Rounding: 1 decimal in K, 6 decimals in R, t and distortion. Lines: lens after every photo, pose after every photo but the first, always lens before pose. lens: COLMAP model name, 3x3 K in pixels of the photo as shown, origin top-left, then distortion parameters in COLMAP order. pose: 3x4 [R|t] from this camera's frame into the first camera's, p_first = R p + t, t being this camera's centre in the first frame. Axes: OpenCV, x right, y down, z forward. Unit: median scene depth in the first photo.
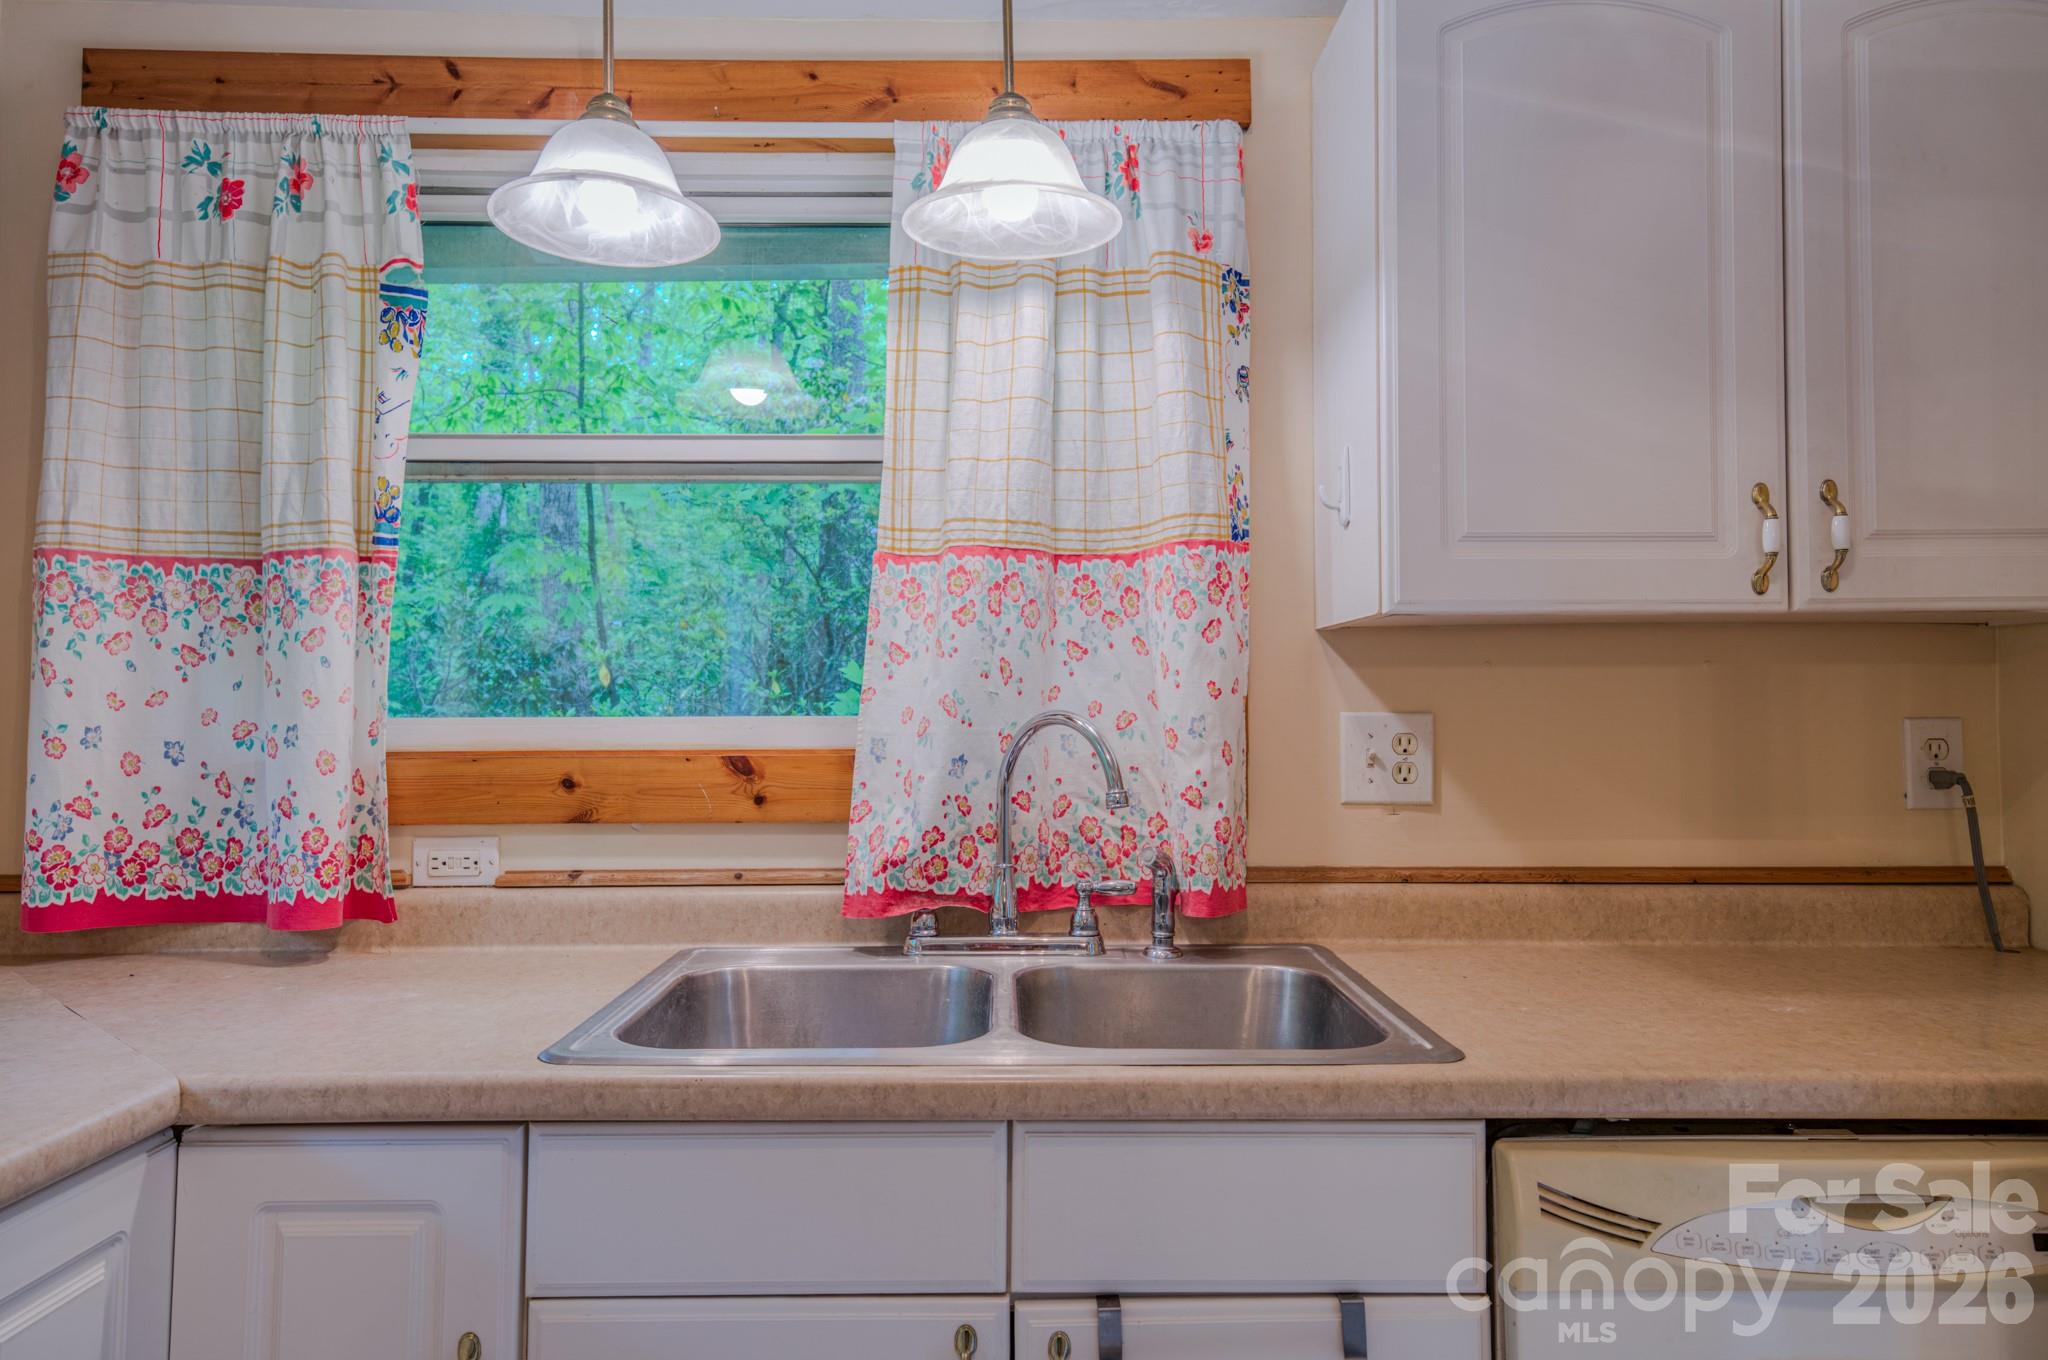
lens RADIAL K [[1349.5, 0, 1027.0], [0, 1349.5, 672.2], [0, 0, 1]] dist [0.026730, 0.000804]
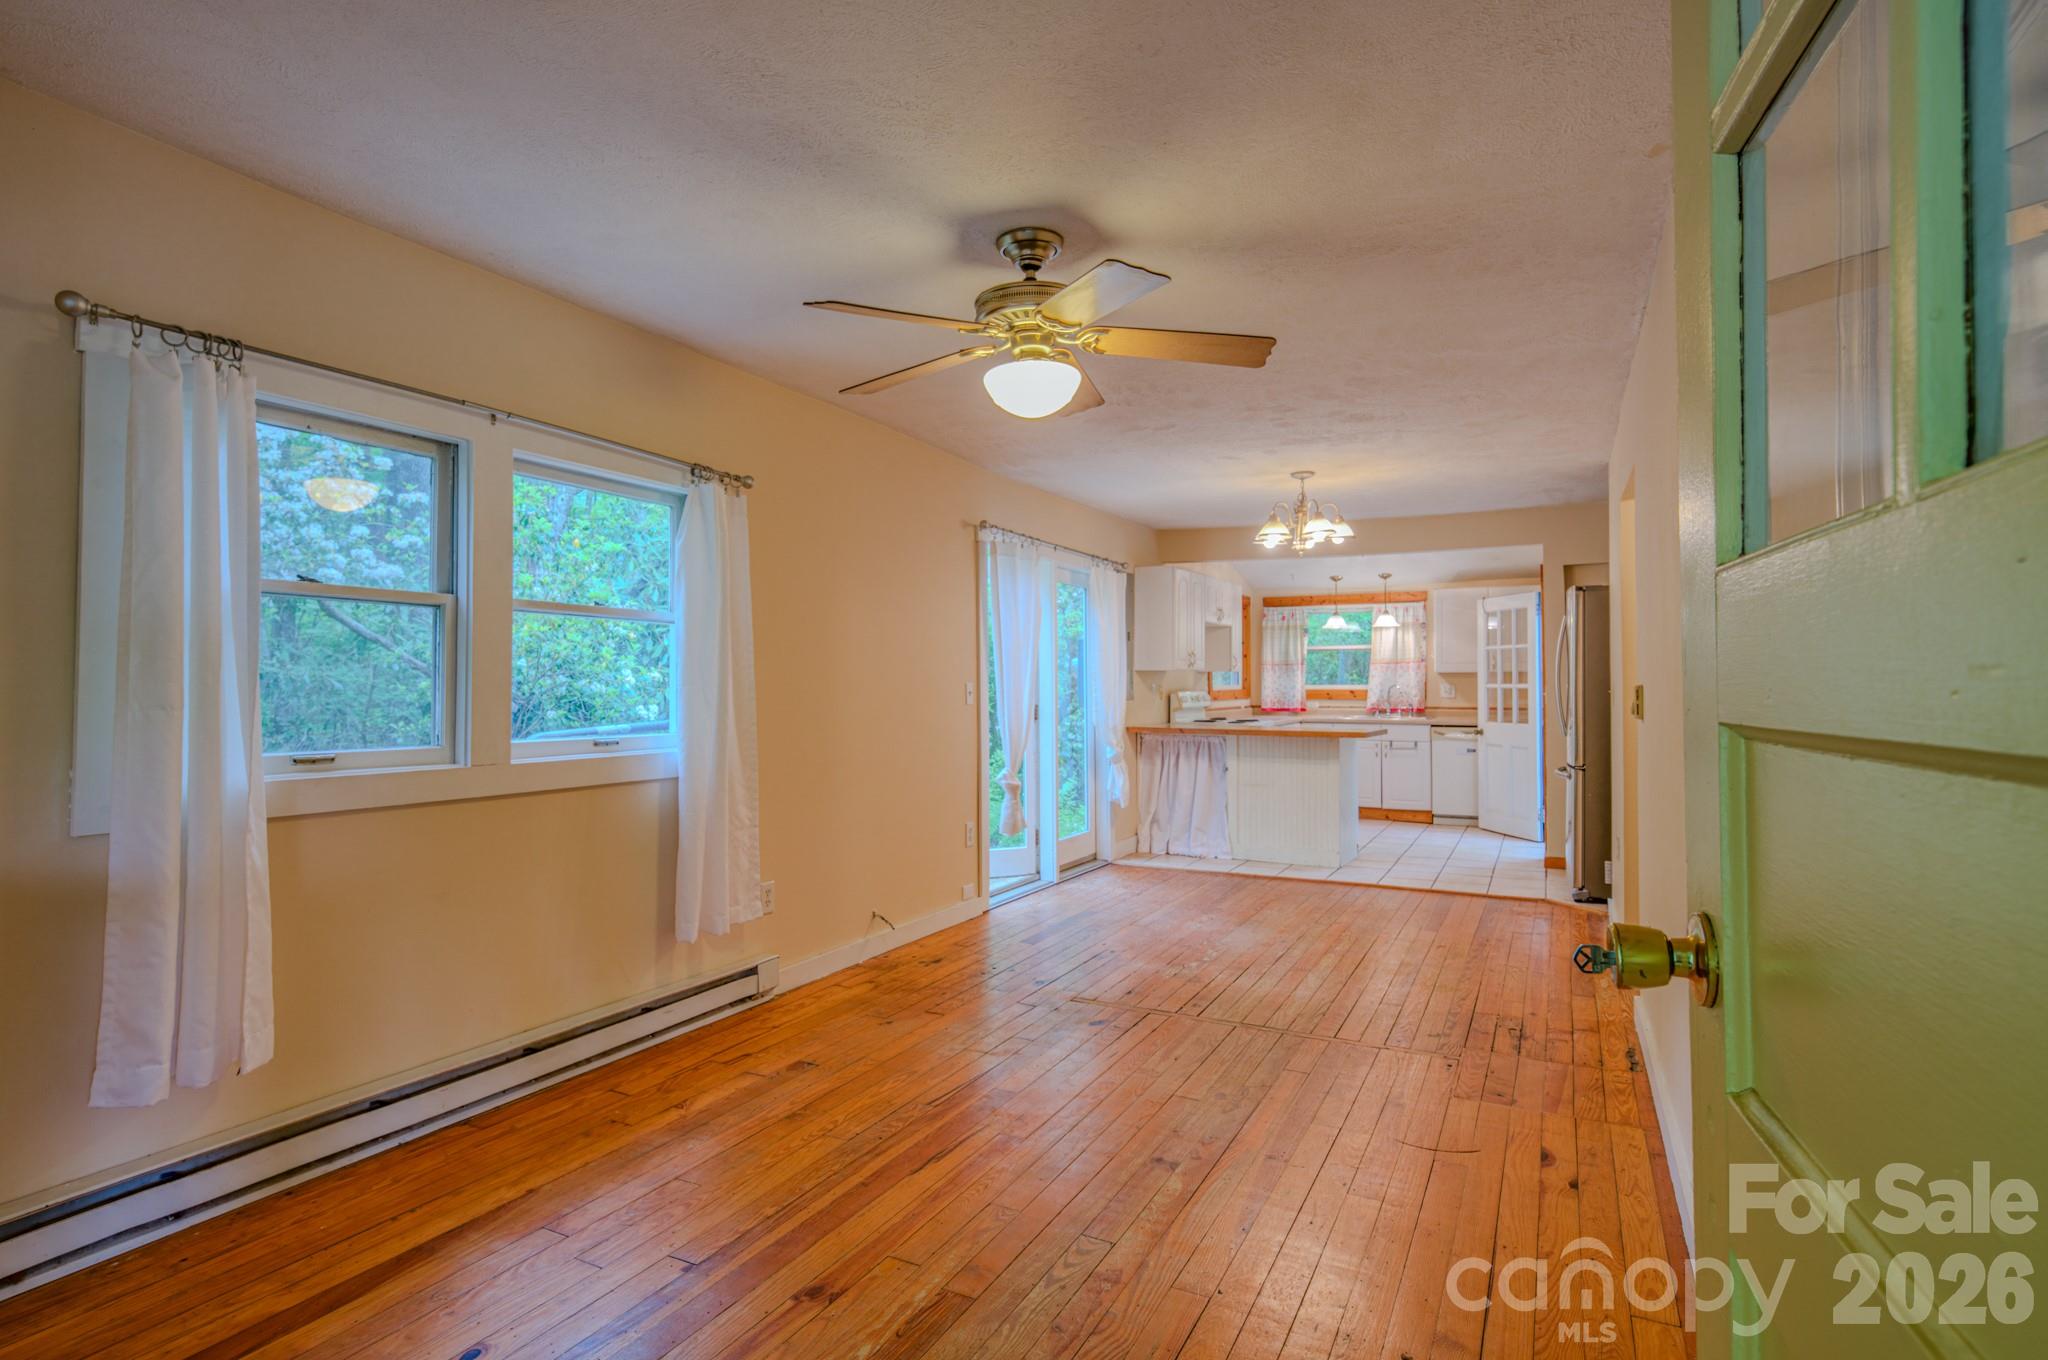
lens RADIAL K [[1052.5, 0, 1027.1], [0, 1052.5, 674.0], [0, 0, 1]] dist [0.003117, 0.000329]
pose [[0.887719, -0.002728, -0.460377, 0.873599], [0.011845, 0.999787, 0.016916, -0.148125], [0.460233, -0.020469, 0.887562, -4.997441]]
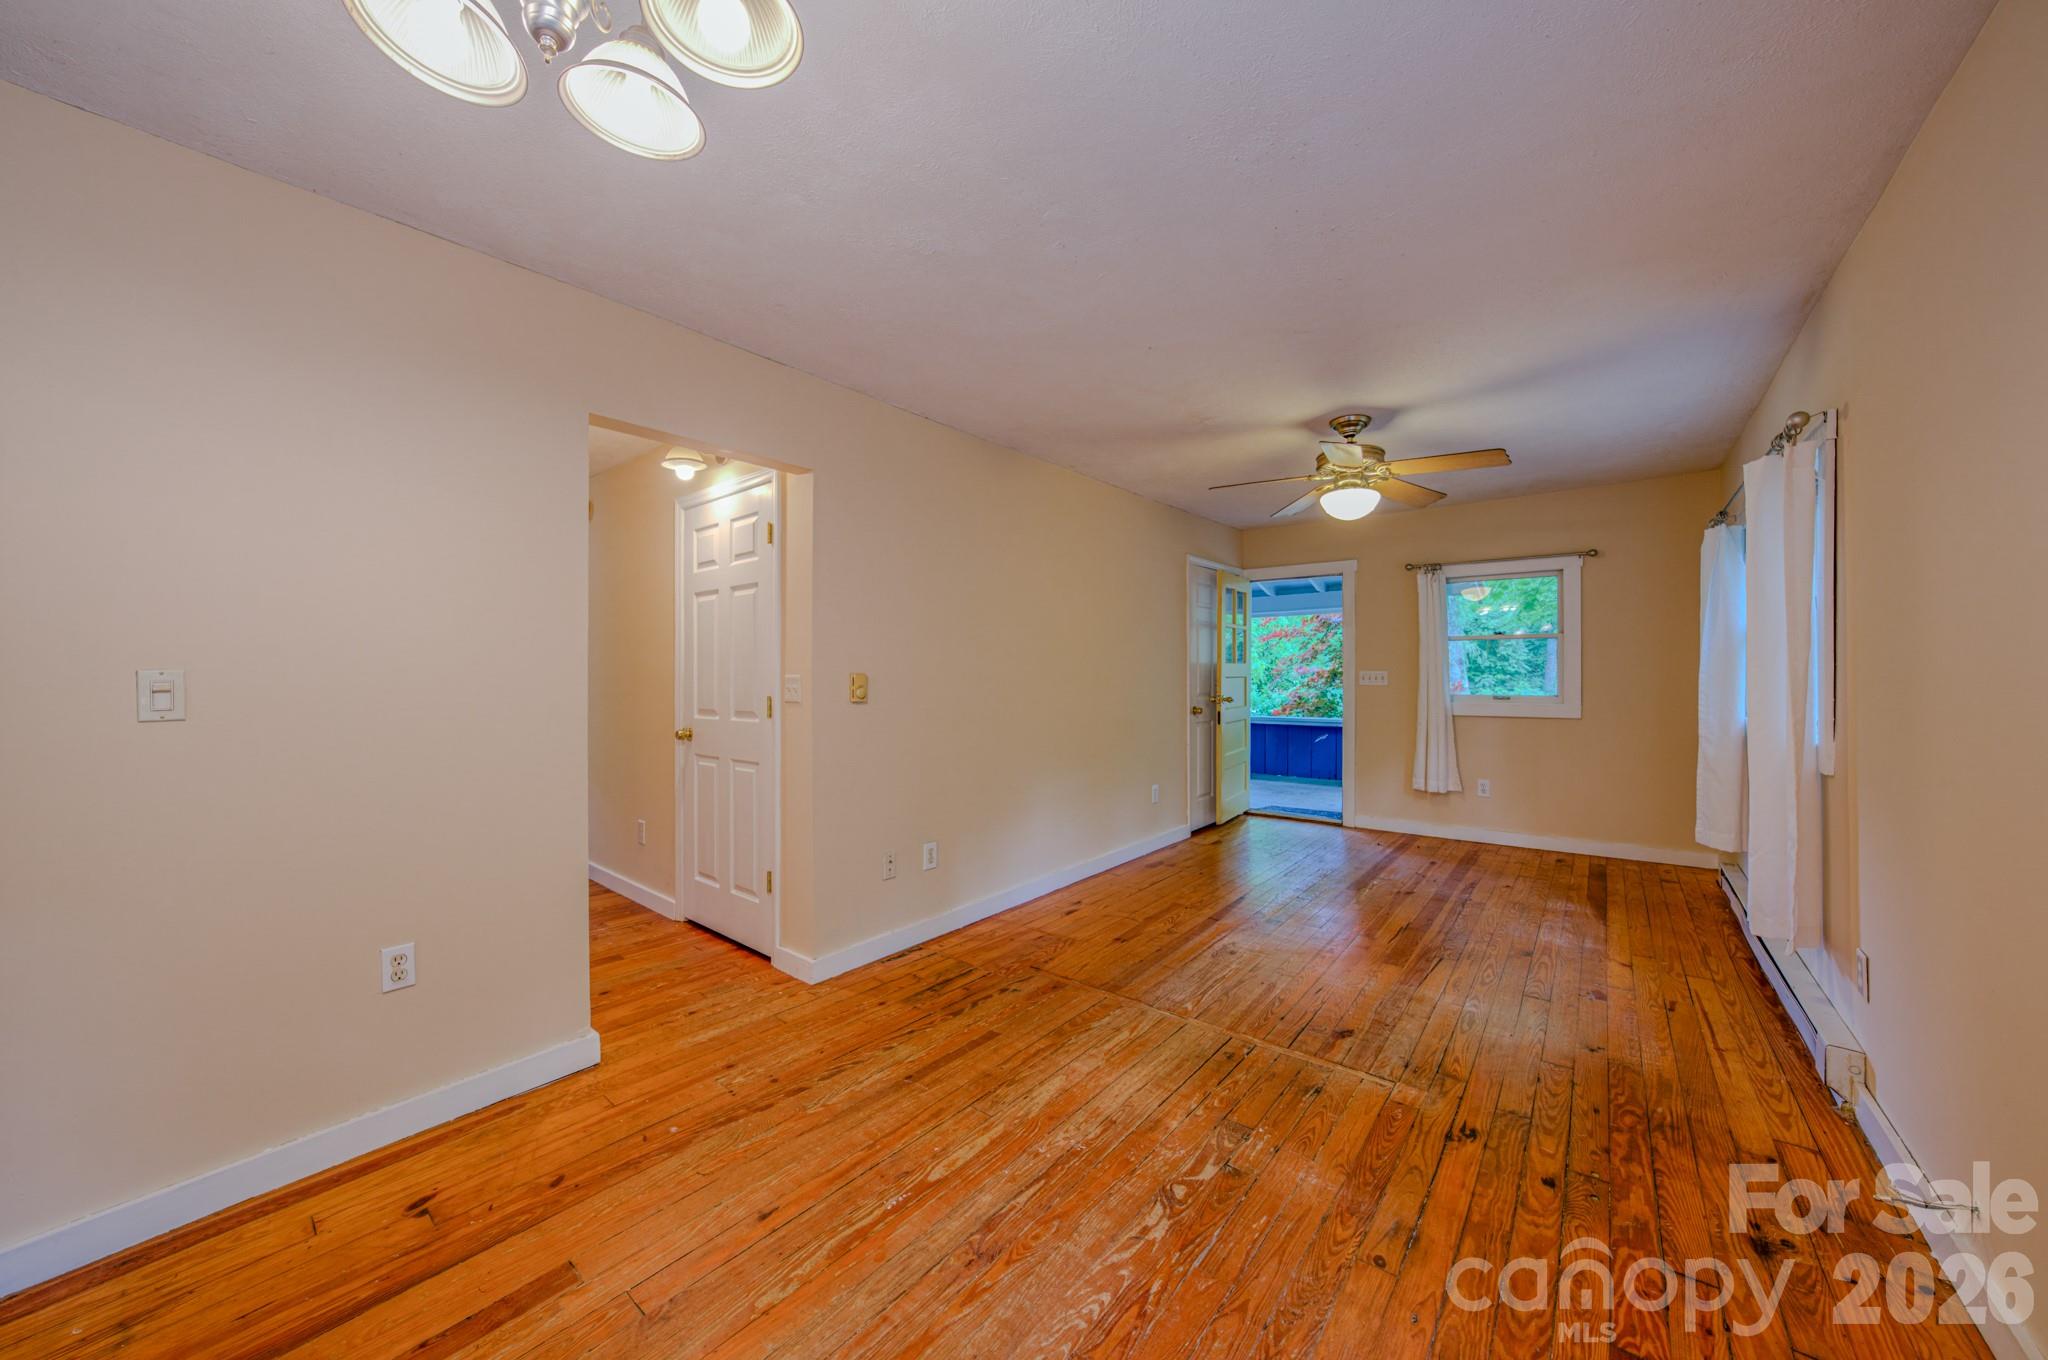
lens RADIAL K [[714.1, 0, 1023.6], [0, 714.1, 669.4], [0, 0, 1]] dist [-0.023568, 0.000293]
pose [[-0.764618, 0.010348, 0.644400, -0.430794], [-0.014666, 0.999333, -0.033450, -0.035068], [-0.644316, -0.035028, -0.763957, -1.497765]]
